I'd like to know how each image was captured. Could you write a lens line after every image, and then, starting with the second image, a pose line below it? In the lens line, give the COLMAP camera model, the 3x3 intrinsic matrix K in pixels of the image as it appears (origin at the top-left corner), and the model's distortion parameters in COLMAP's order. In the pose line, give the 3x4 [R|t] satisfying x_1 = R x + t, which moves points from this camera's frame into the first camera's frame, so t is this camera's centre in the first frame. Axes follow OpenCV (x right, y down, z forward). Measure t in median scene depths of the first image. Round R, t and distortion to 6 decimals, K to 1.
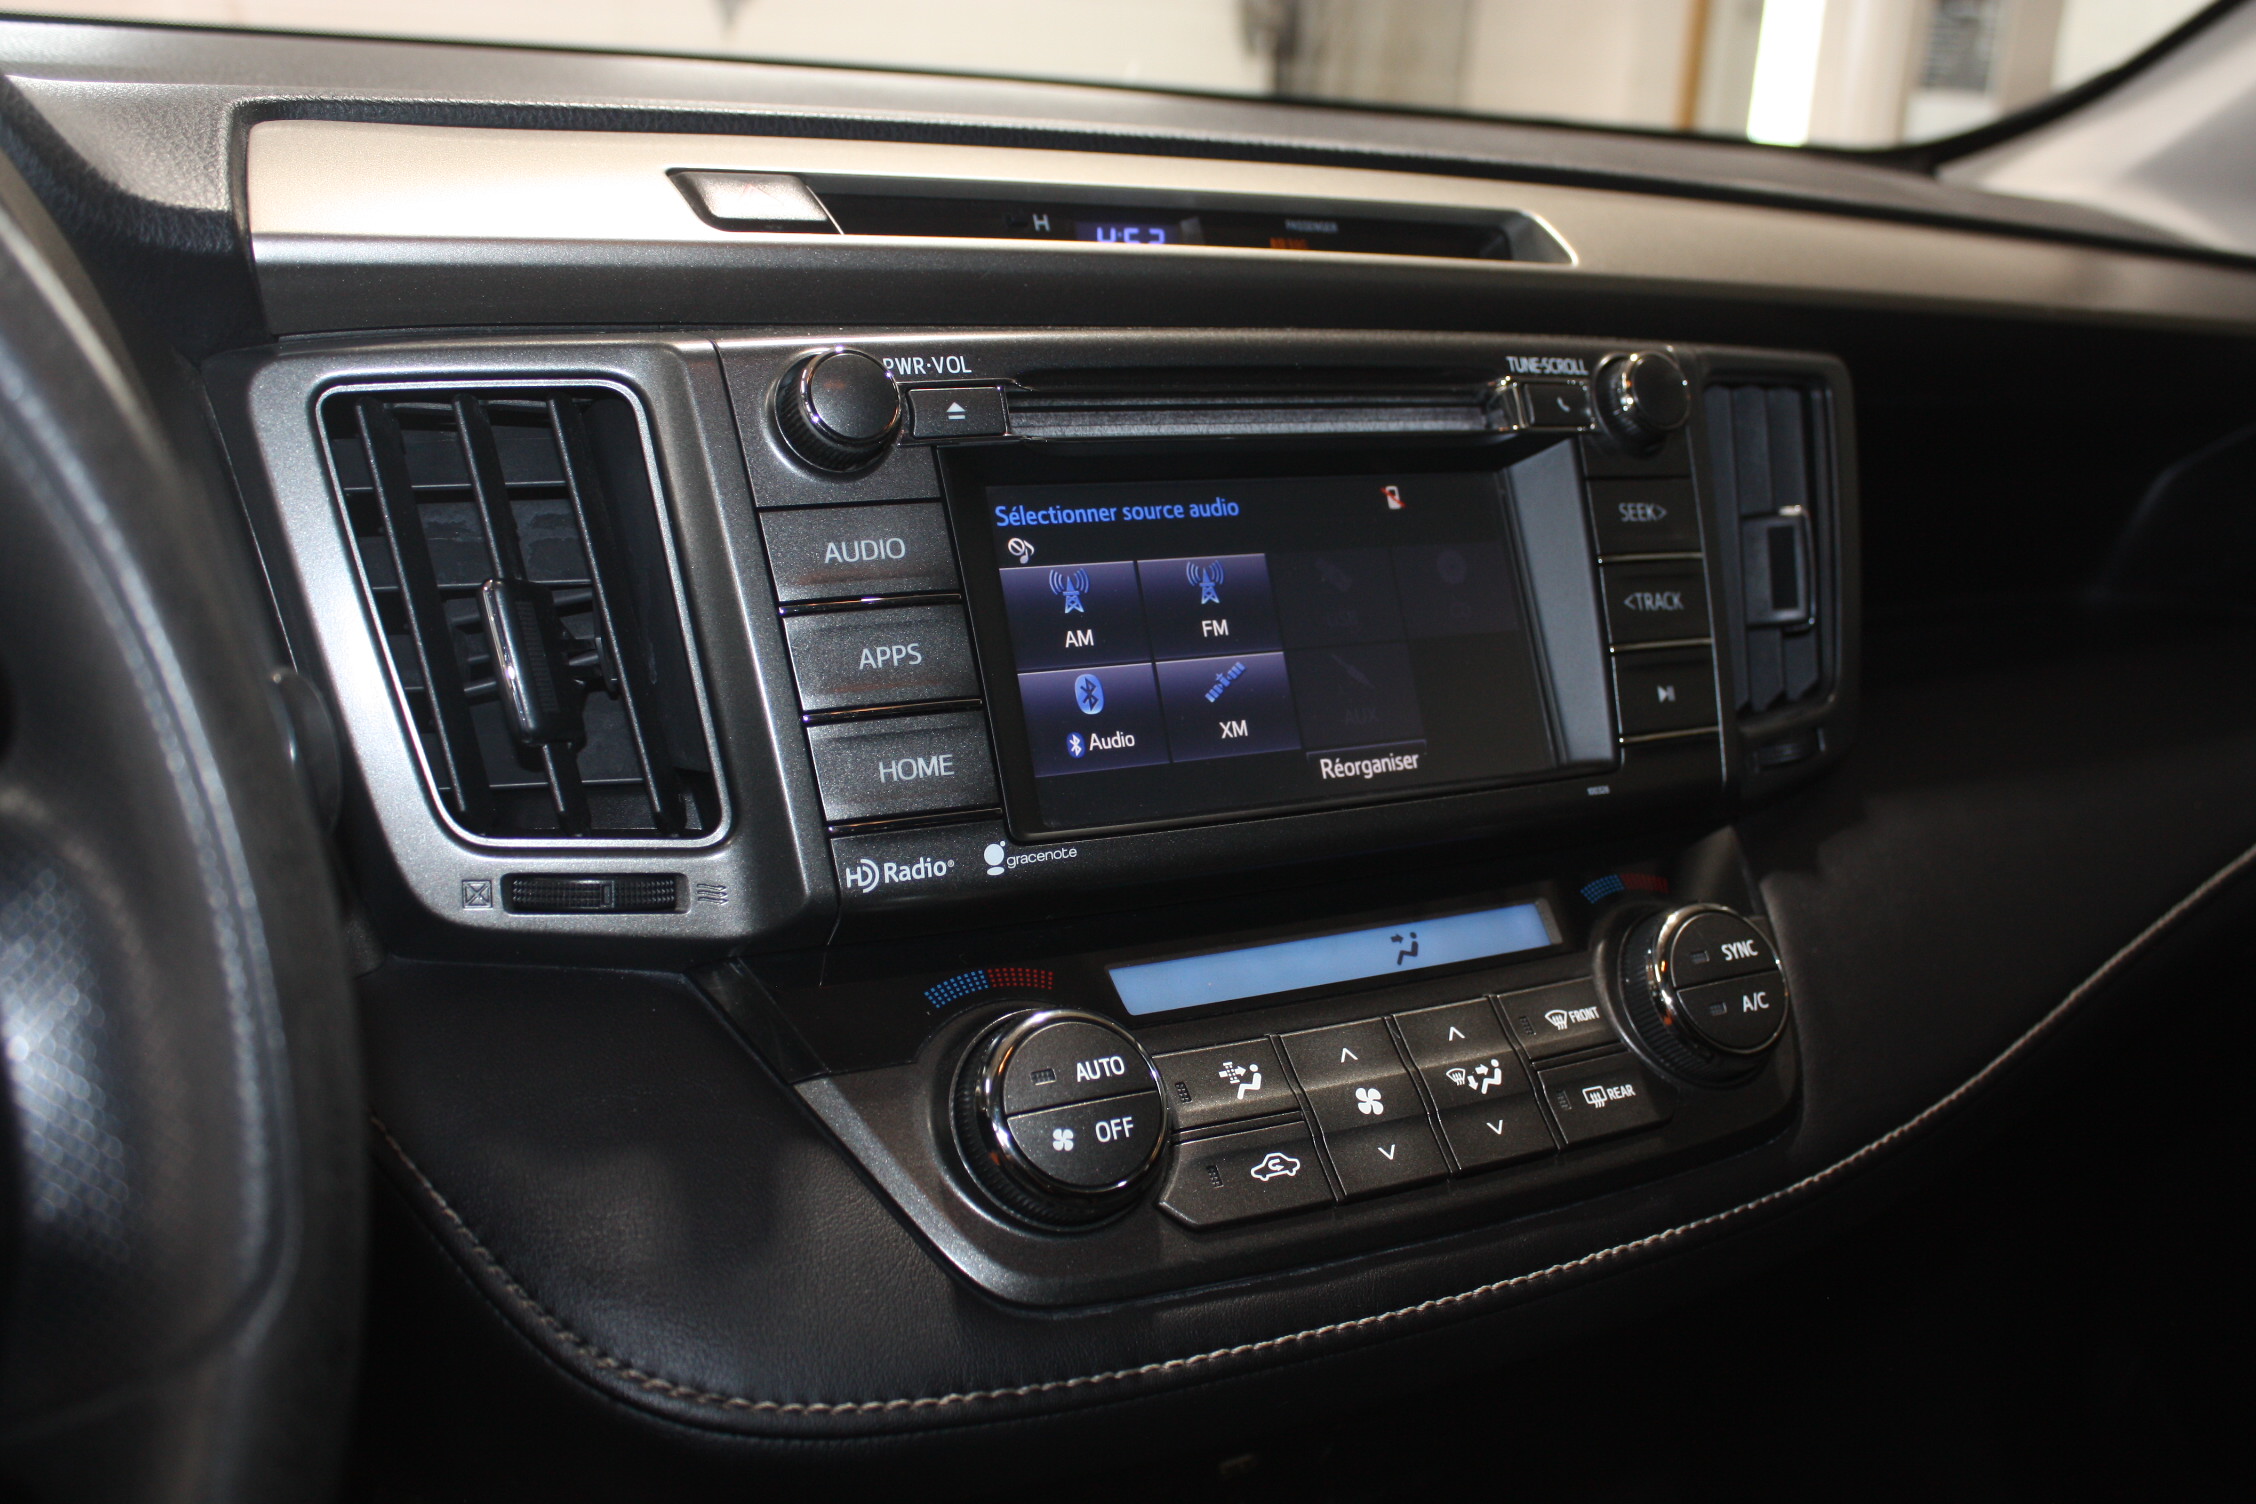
lens RADIAL K [[2227.6, 0, 1126.3], [0, 2227.6, 746.4], [0, 0, 1]] dist [-0.063405, 0.000000]
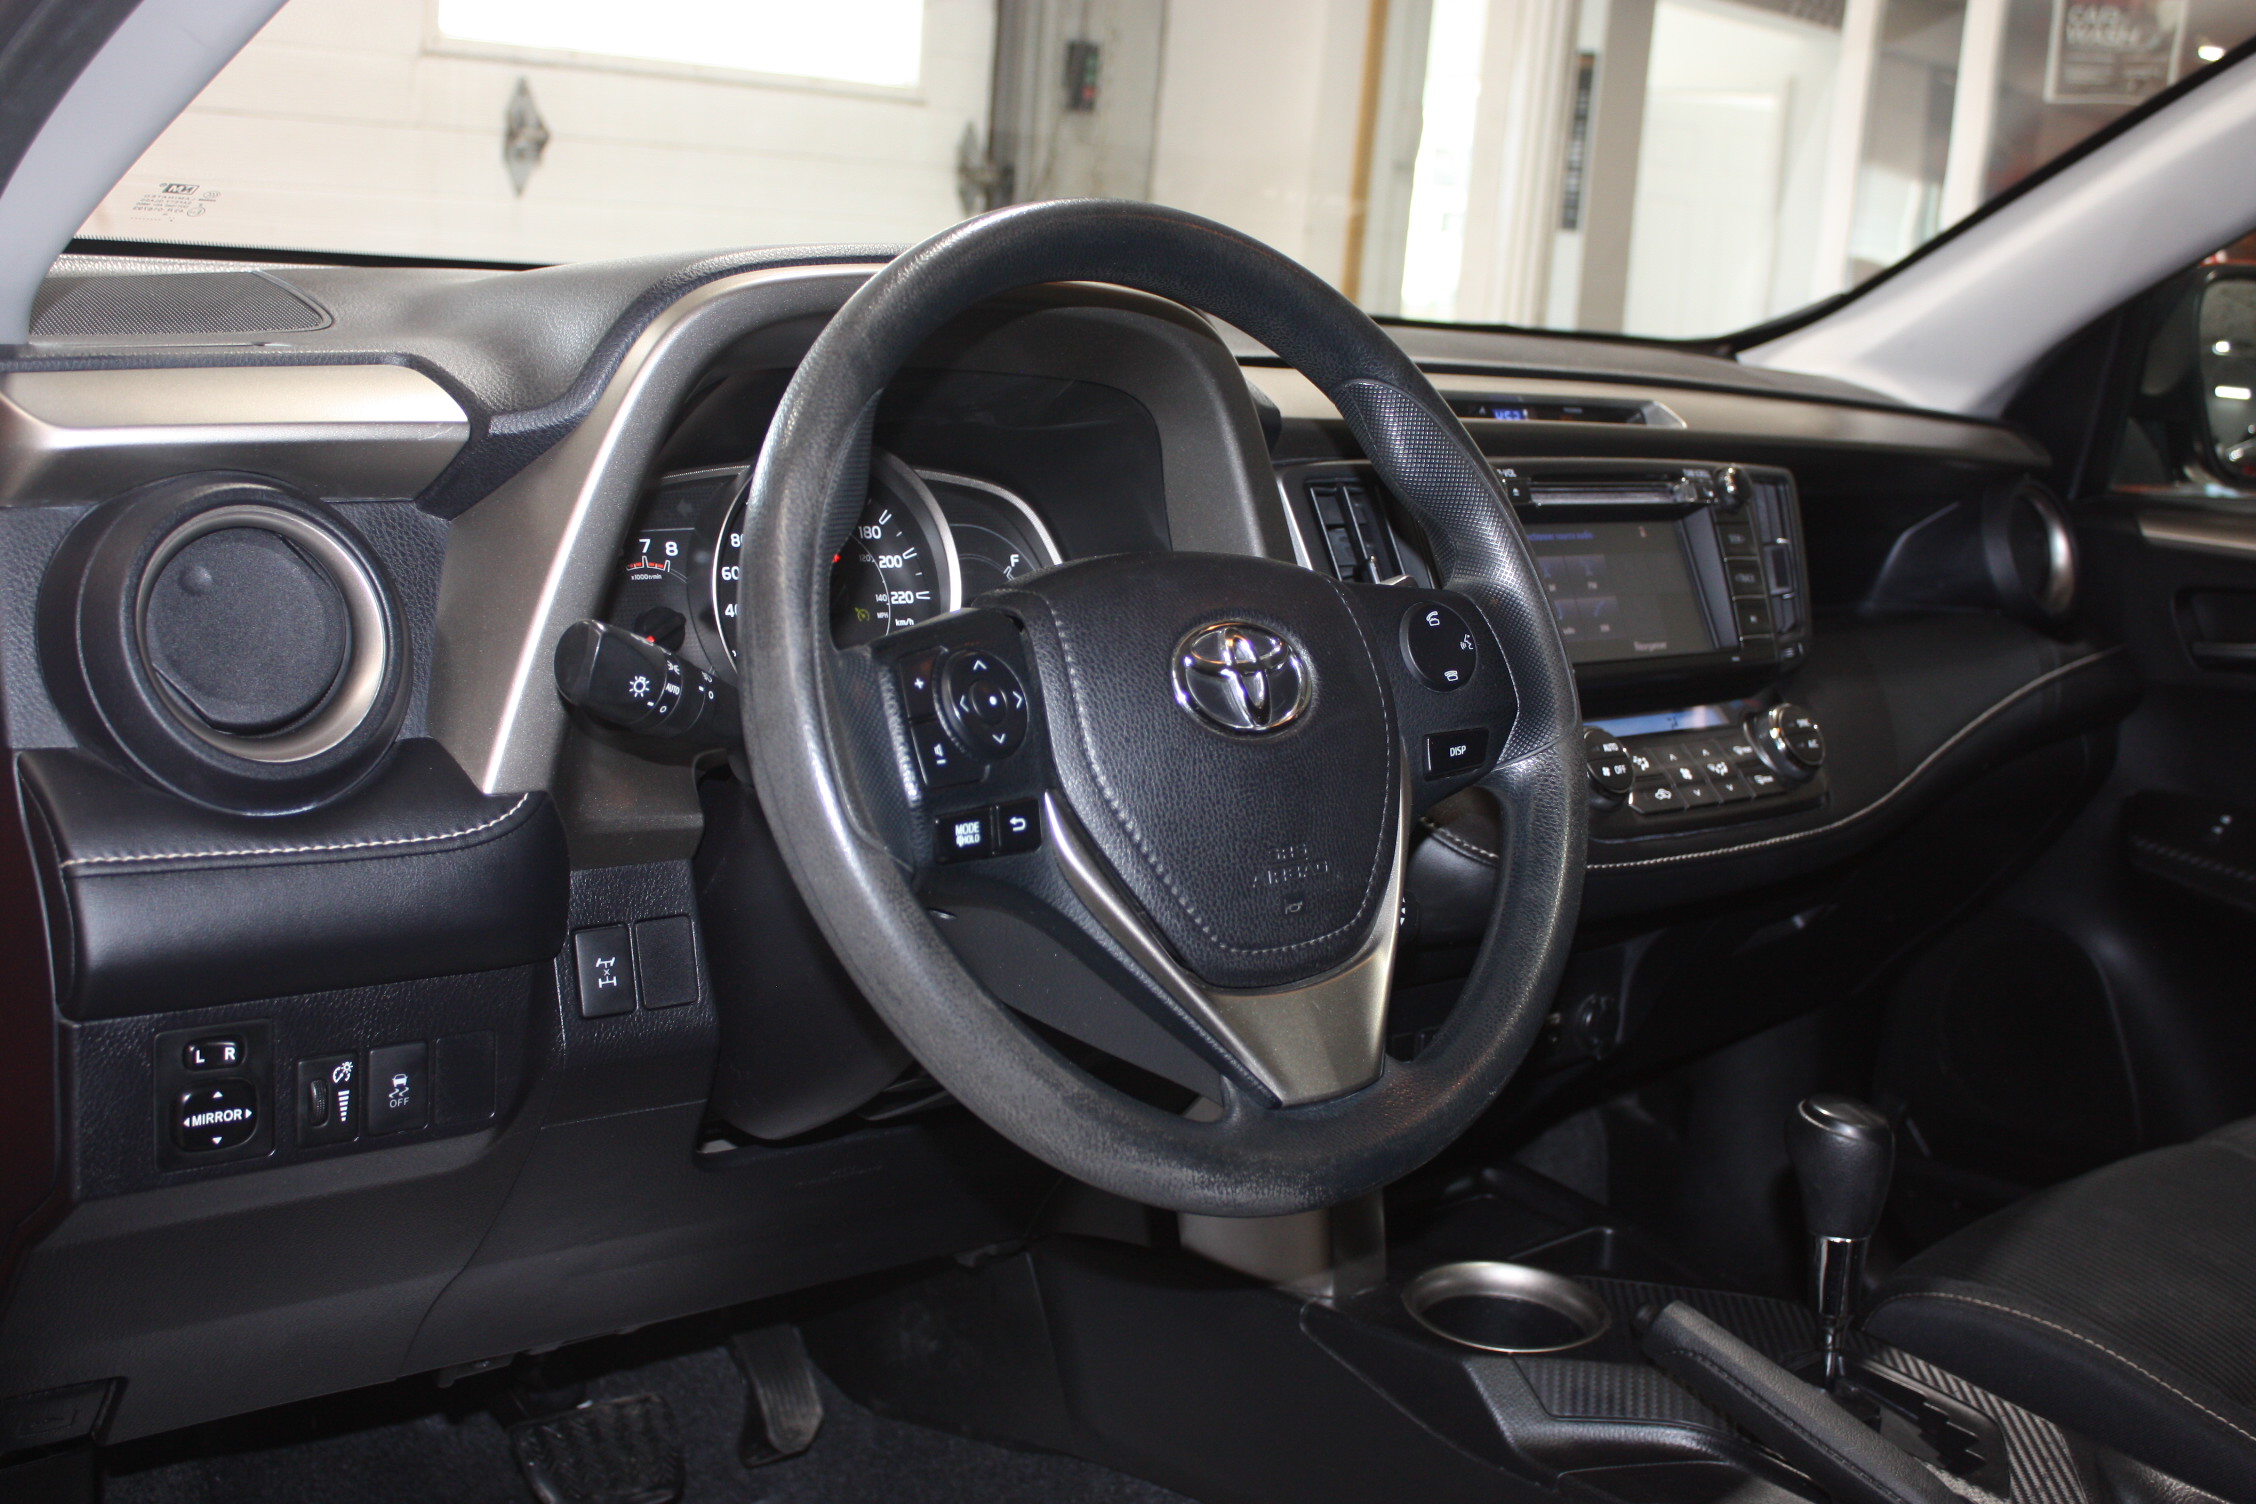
lens RADIAL K [[2480.5, 0, 1127.0], [0, 2480.5, 753.0], [0, 0, 1]] dist [-0.012192, 0.000000]
pose [[0.978245, -0.031505, 0.205049, -0.888029], [0.045700, 0.996847, -0.064863, 0.243472], [-0.202359, 0.072822, 0.976600, -1.293909]]
